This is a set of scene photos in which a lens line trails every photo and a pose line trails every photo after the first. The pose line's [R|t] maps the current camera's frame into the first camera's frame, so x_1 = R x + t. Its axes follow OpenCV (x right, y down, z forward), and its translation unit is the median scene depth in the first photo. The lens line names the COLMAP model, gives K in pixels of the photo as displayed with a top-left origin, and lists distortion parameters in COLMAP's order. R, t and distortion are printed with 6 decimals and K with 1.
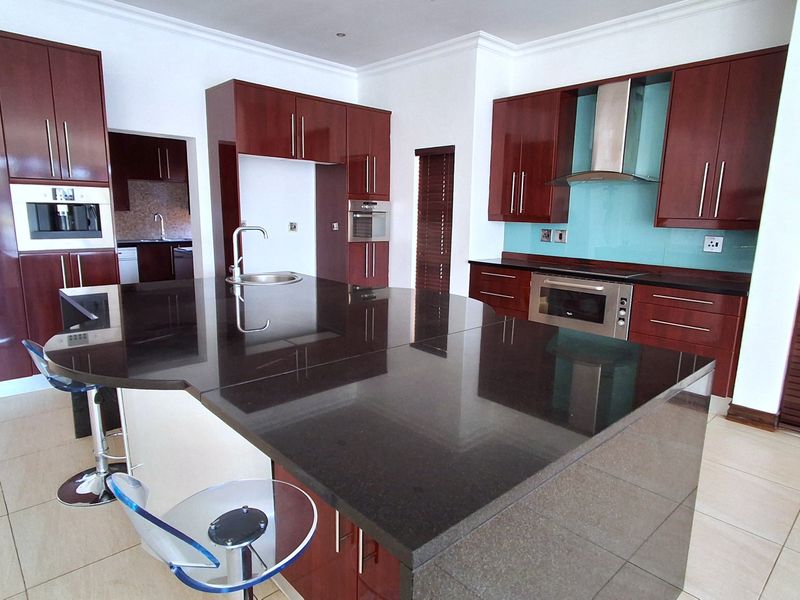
lens RADIAL K [[489.3, 0, 400.0], [0, 489.3, 300.0], [0, 0, 1]] dist [0.001223, 0.000357]
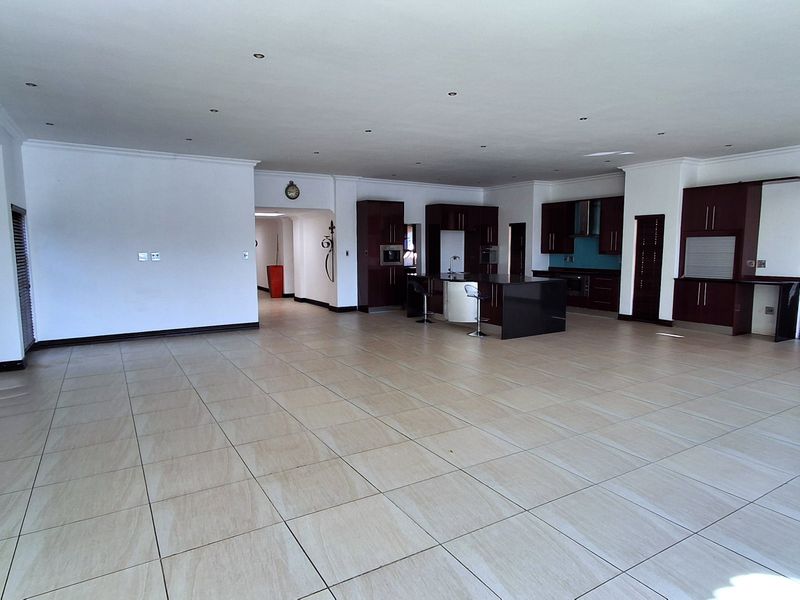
lens RADIAL K [[489.3, 0, 400.0], [0, 489.3, 300.0], [0, 0, 1]] dist [0.001223, 0.000357]
pose [[0.978967, -0.002988, -0.203995, -0.003997], [-0.012415, 0.997167, -0.074183, 0.252470], [0.203639, 0.075155, 0.976157, -1.466211]]
